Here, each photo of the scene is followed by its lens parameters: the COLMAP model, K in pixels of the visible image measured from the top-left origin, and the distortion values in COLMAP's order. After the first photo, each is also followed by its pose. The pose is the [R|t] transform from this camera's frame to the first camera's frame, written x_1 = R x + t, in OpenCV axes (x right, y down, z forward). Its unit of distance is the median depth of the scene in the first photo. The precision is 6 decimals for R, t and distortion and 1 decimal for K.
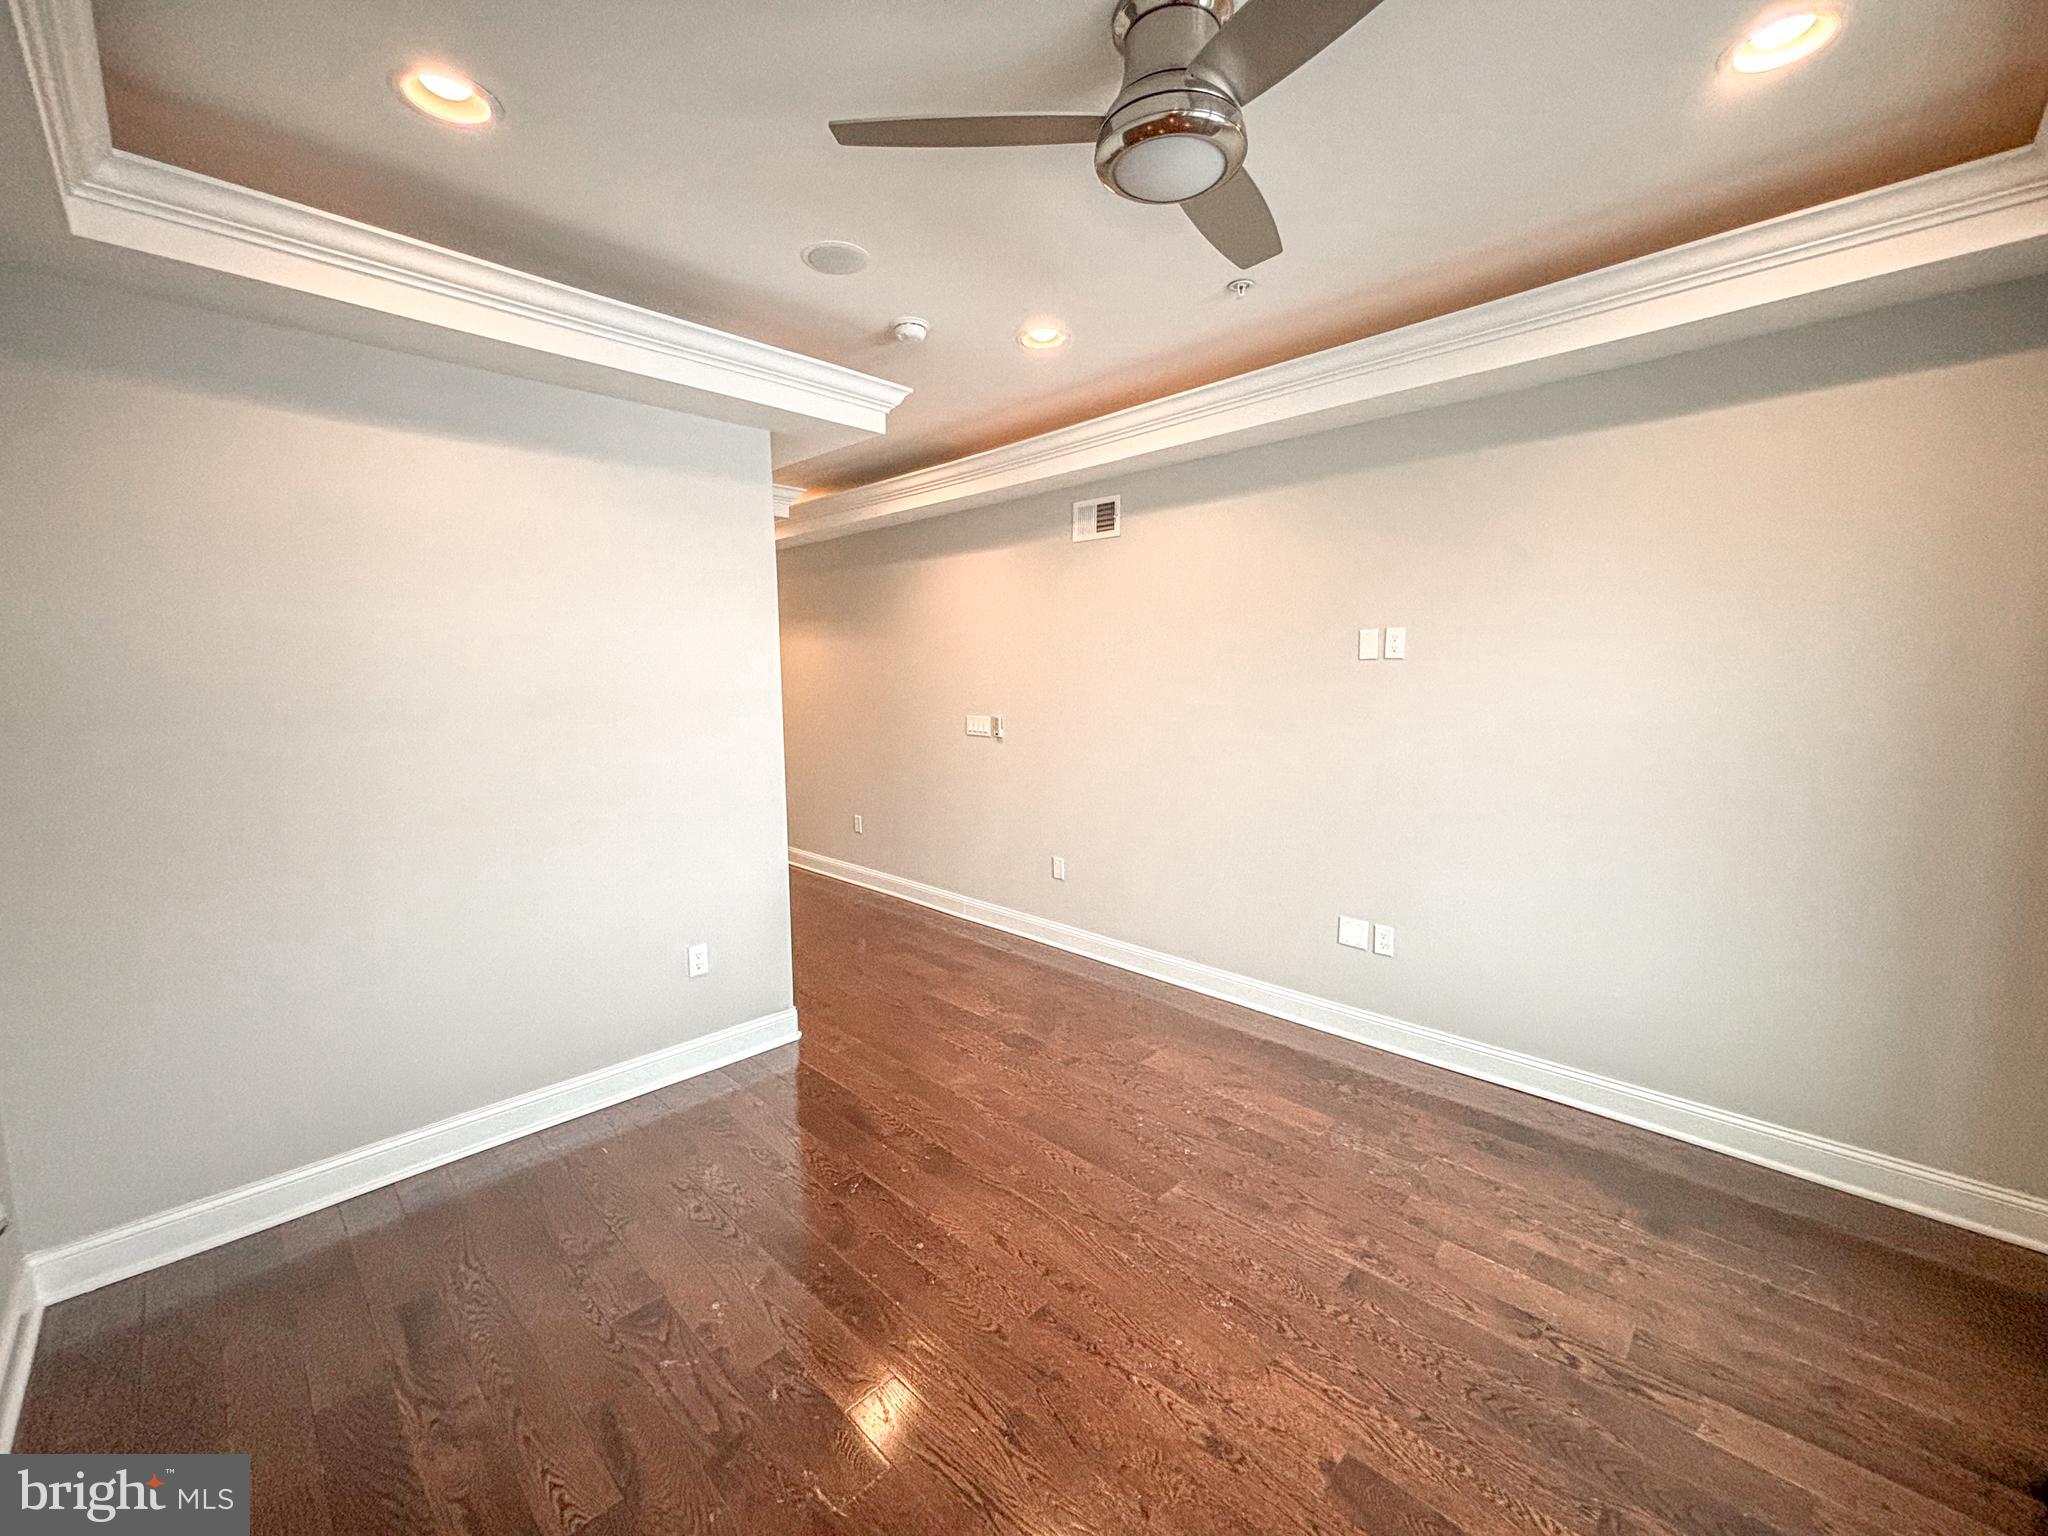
lens RADIAL K [[830.8, 0, 1028.7], [0, 830.8, 761.4], [0, 0, 1]] dist [0.000178, 0.005923]
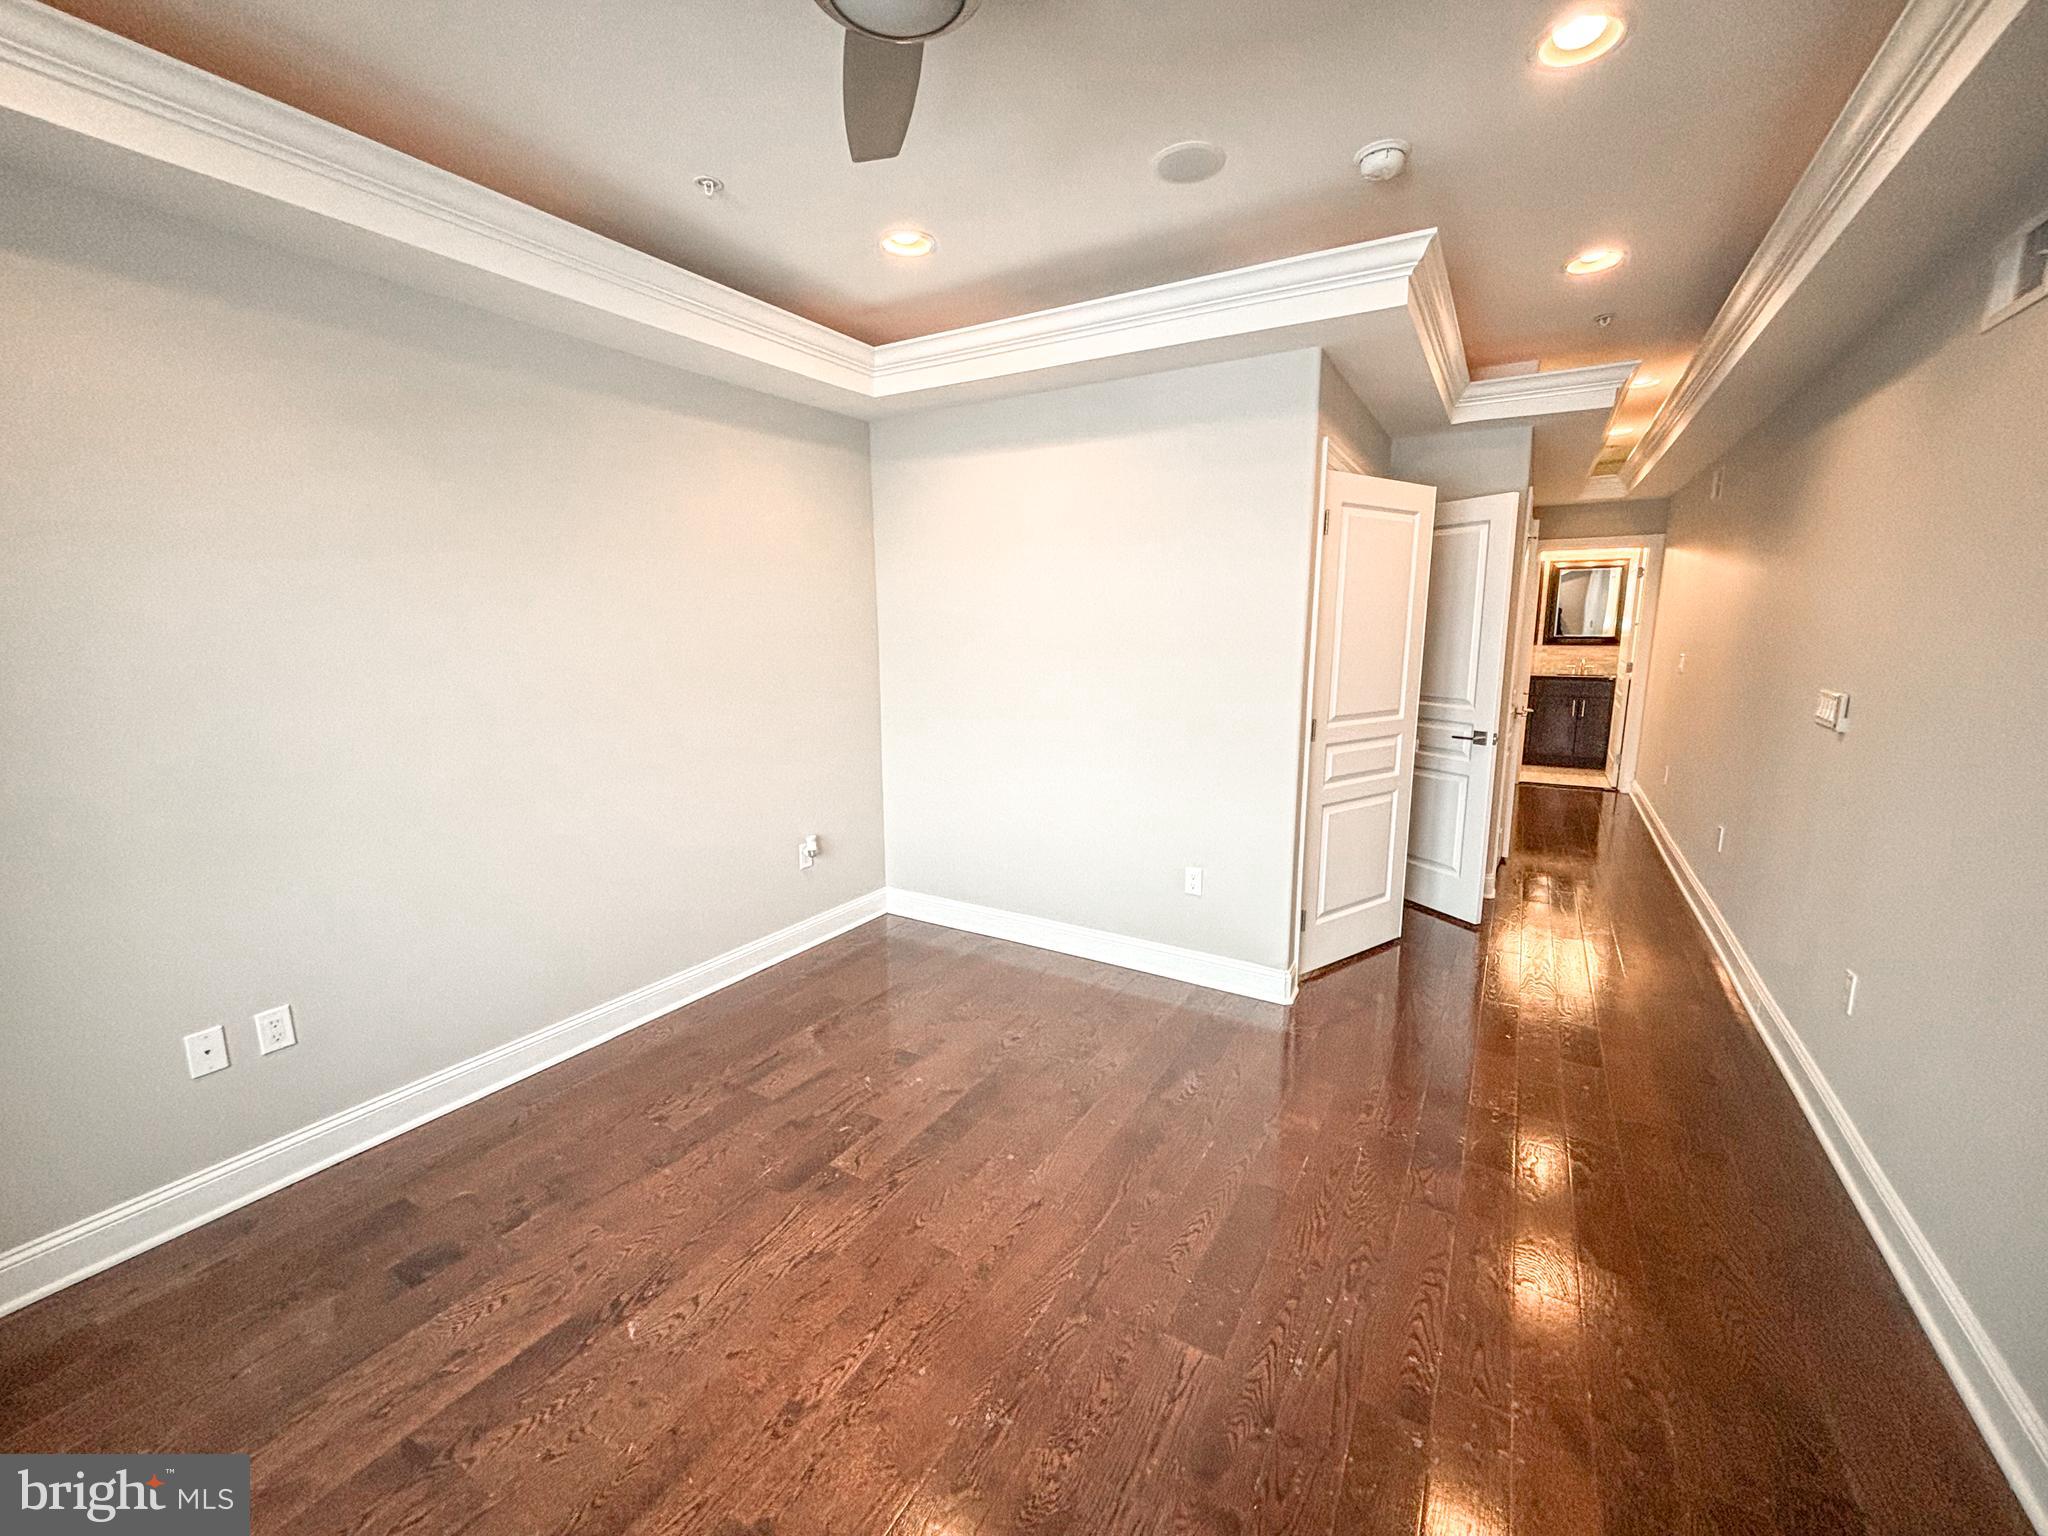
lens RADIAL K [[830.8, 0, 1028.7], [0, 830.8, 761.4], [0, 0, 1]] dist [0.000178, 0.005923]
pose [[0.240790, 0.178981, -0.953932, 0.964705], [-0.100192, 0.982183, 0.158991, -0.117368], [0.965392, 0.057293, 0.254433, 0.846002]]
